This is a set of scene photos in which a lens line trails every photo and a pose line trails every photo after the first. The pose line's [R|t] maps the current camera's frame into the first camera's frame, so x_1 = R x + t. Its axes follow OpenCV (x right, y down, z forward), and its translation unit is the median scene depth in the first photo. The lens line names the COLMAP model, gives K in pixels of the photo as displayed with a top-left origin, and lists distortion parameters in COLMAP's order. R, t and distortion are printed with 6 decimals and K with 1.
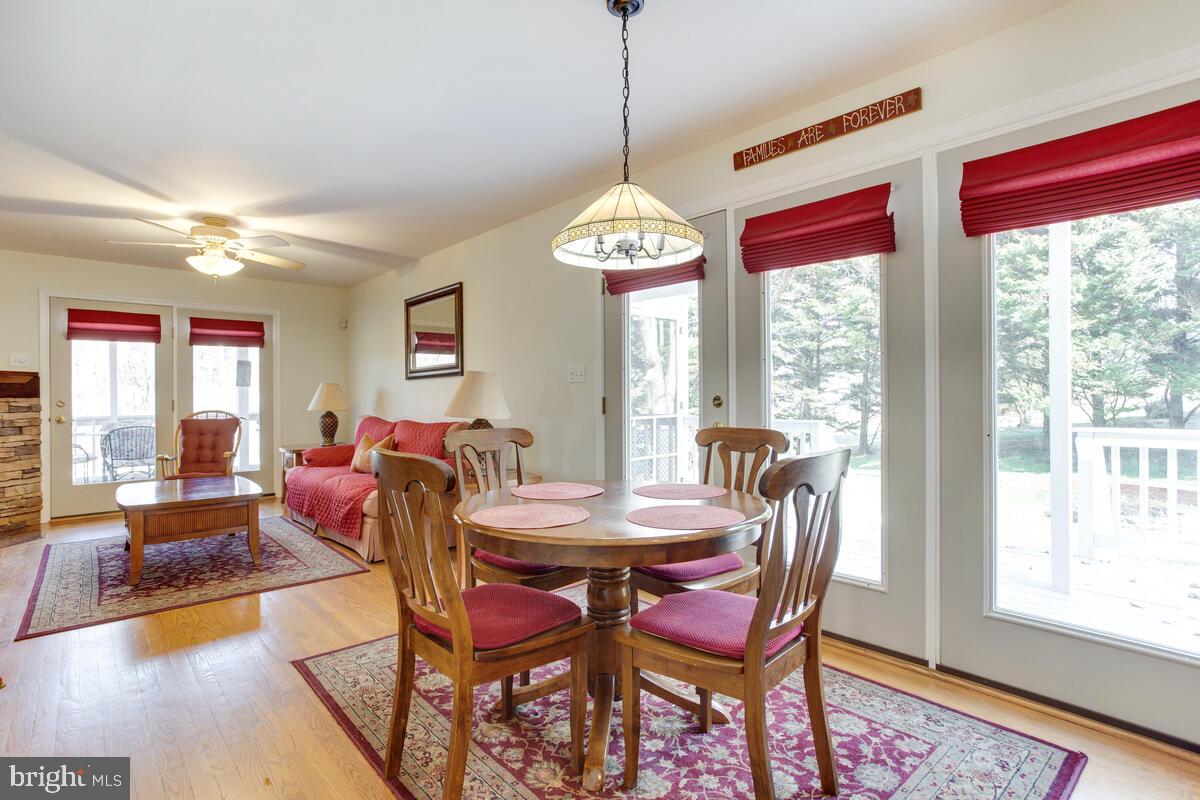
lens RADIAL K [[588.6, 0, 605.3], [0, 588.6, 398.9], [0, 0, 1]] dist [-0.013593, -0.000118]
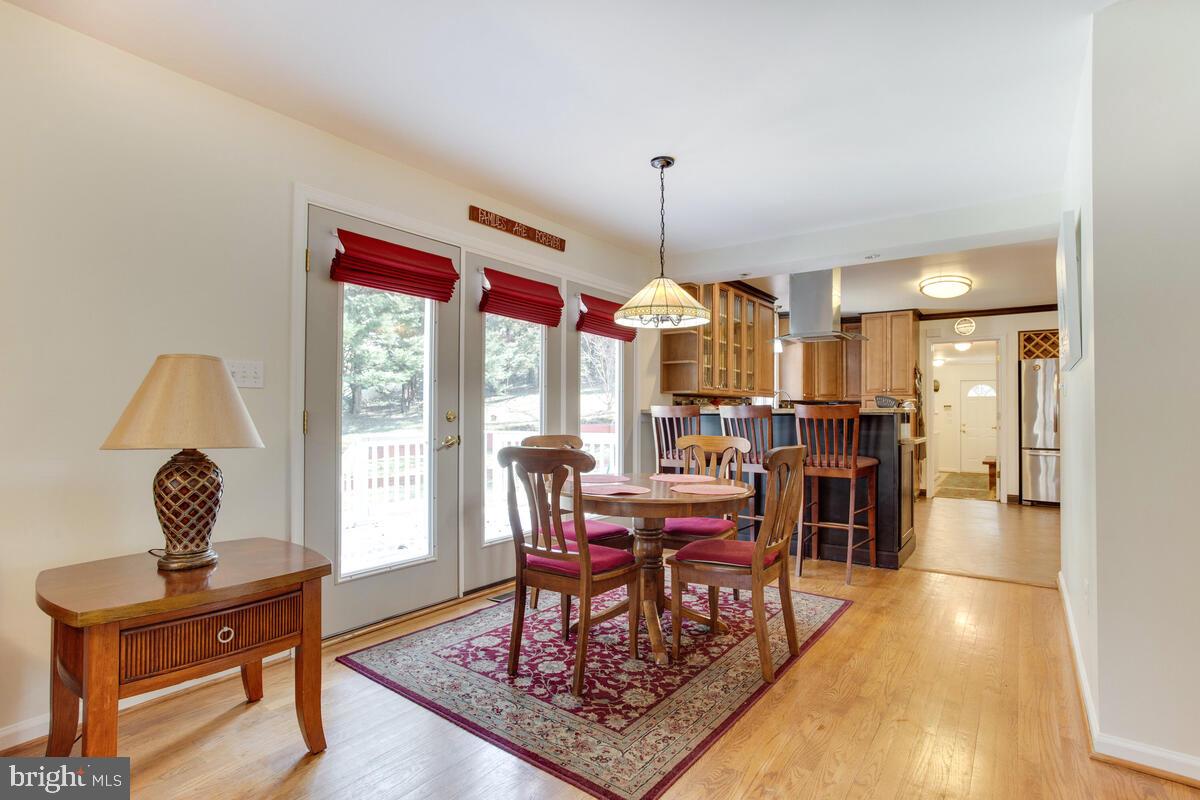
lens RADIAL K [[588.6, 0, 605.3], [0, 588.6, 398.9], [0, 0, 1]] dist [-0.013593, -0.000118]
pose [[-0.196894, 0.024129, 0.980128, -1.086636], [0.001401, 0.999703, -0.024329, -0.000474], [-0.980424, -0.003417, -0.196869, 1.073332]]
